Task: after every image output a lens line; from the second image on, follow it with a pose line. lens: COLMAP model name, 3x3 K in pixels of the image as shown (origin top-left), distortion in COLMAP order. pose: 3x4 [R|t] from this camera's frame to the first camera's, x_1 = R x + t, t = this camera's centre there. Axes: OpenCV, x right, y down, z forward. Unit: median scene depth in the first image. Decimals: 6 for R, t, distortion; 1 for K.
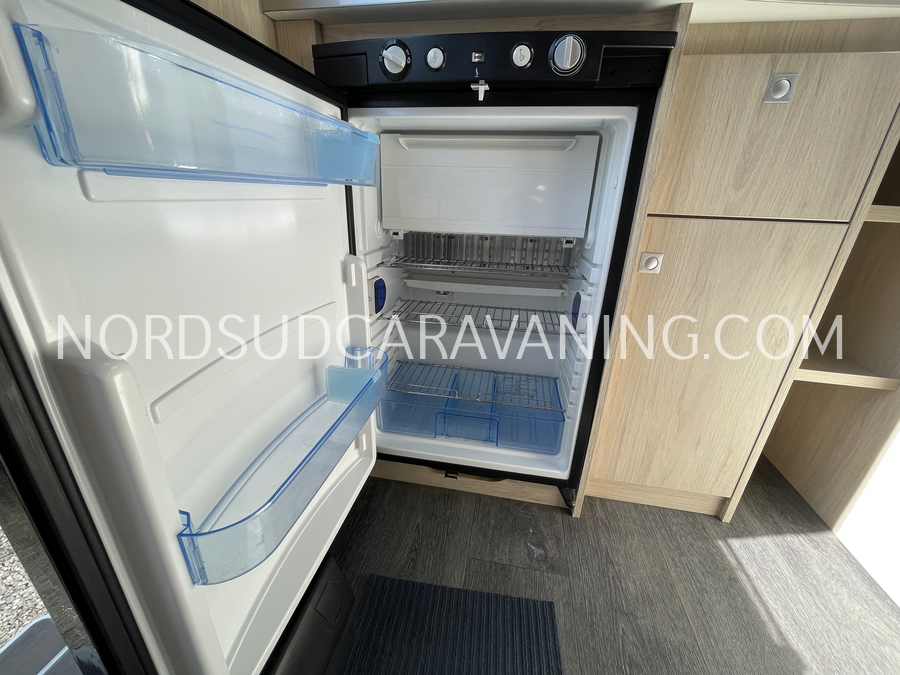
lens RADIAL K [[359.6, 0, 447.2], [0, 359.6, 336.2], [0, 0, 1]] dist [0.009124, -0.005412]
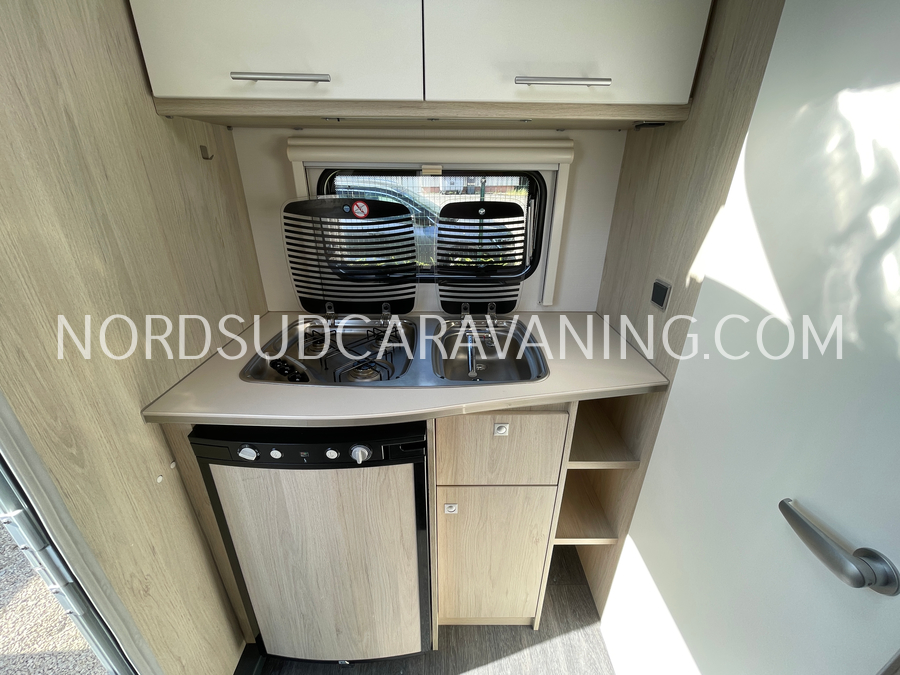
lens RADIAL K [[363.6, 0, 449.6], [0, 363.6, 333.0], [0, 0, 1]] dist [-0.002942, 0.000569]
pose [[0.982188, -0.093353, 0.163070, 0.410400], [0.088961, 0.995453, 0.034047, -1.074329], [-0.165507, -0.018934, 0.986027, -0.531468]]
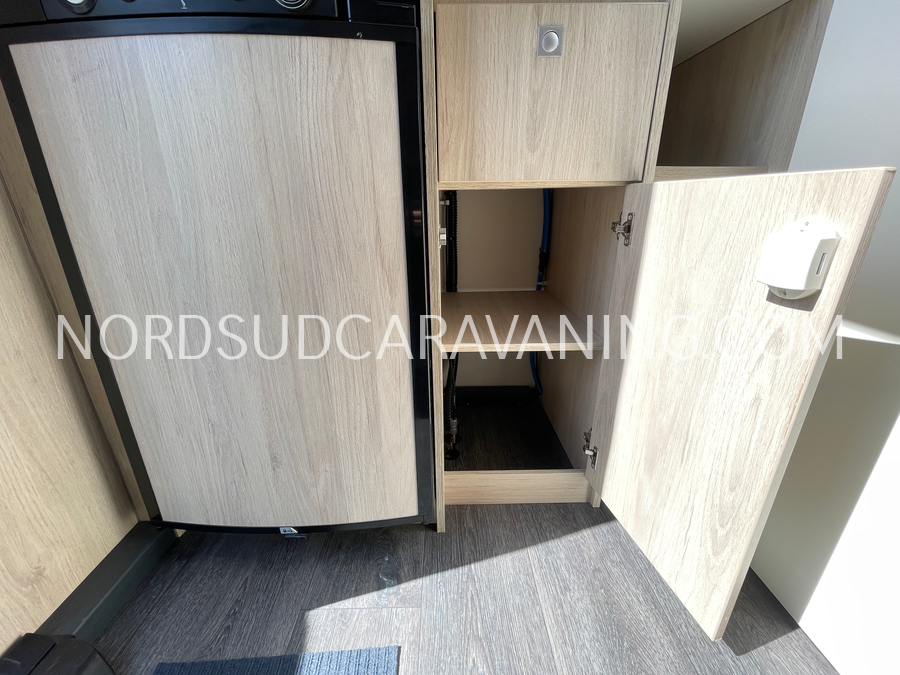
lens RADIAL K [[363.6, 0, 449.6], [0, 363.6, 333.0], [0, 0, 1]] dist [-0.002942, 0.000569]
pose [[0.980298, -0.099866, 0.170417, 0.378847], [0.107400, 0.993580, -0.035558, 0.070709], [-0.165772, 0.053160, 0.984730, 0.129208]]
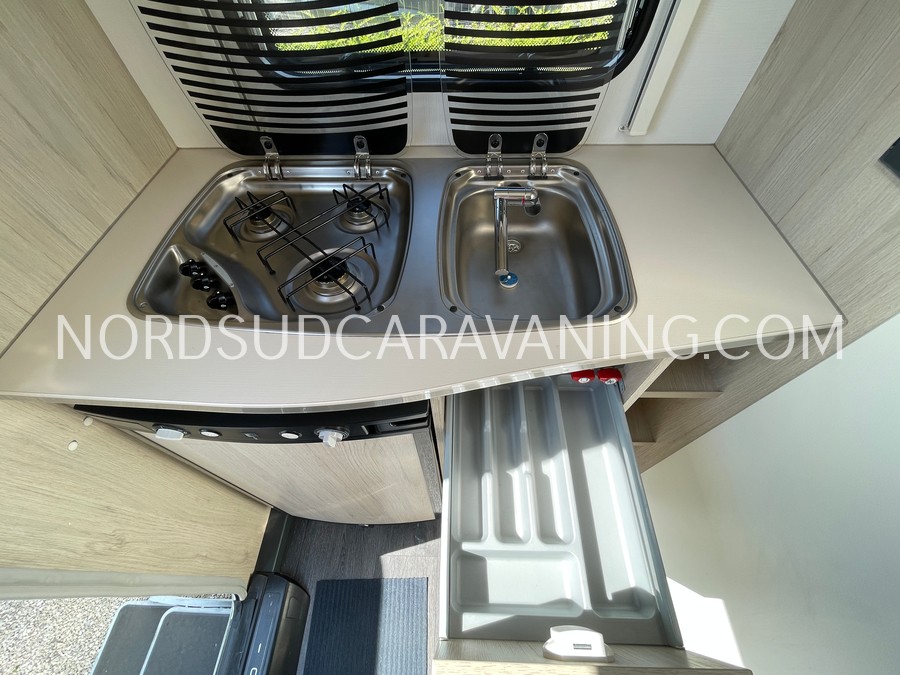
lens RADIAL K [[363.6, 0, 449.6], [0, 363.6, 333.0], [0, 0, 1]] dist [-0.002942, 0.000569]
pose [[0.987255, -0.151083, 0.050022, 0.544506], [0.100335, 0.834845, 0.541264, -1.280522], [-0.123537, -0.529346, 0.839364, 0.160297]]
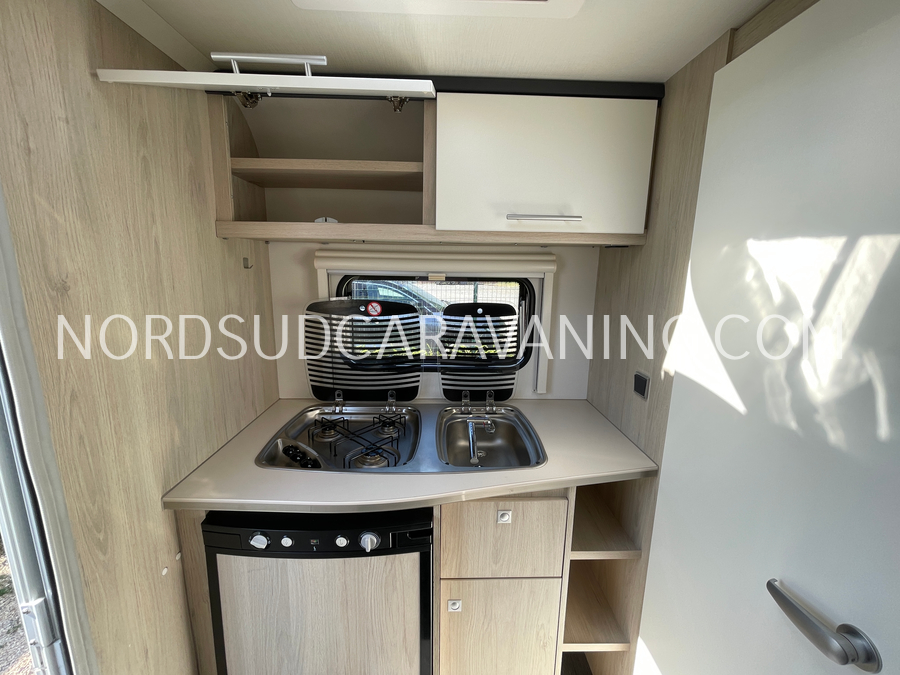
lens RADIAL K [[363.6, 0, 449.6], [0, 363.6, 333.0], [0, 0, 1]] dist [-0.002942, 0.000569]
pose [[0.978626, -0.048258, 0.199904, 0.327281], [0.087333, 0.977592, -0.191540, -1.095814], [-0.186181, 0.204904, 0.960912, -0.701498]]
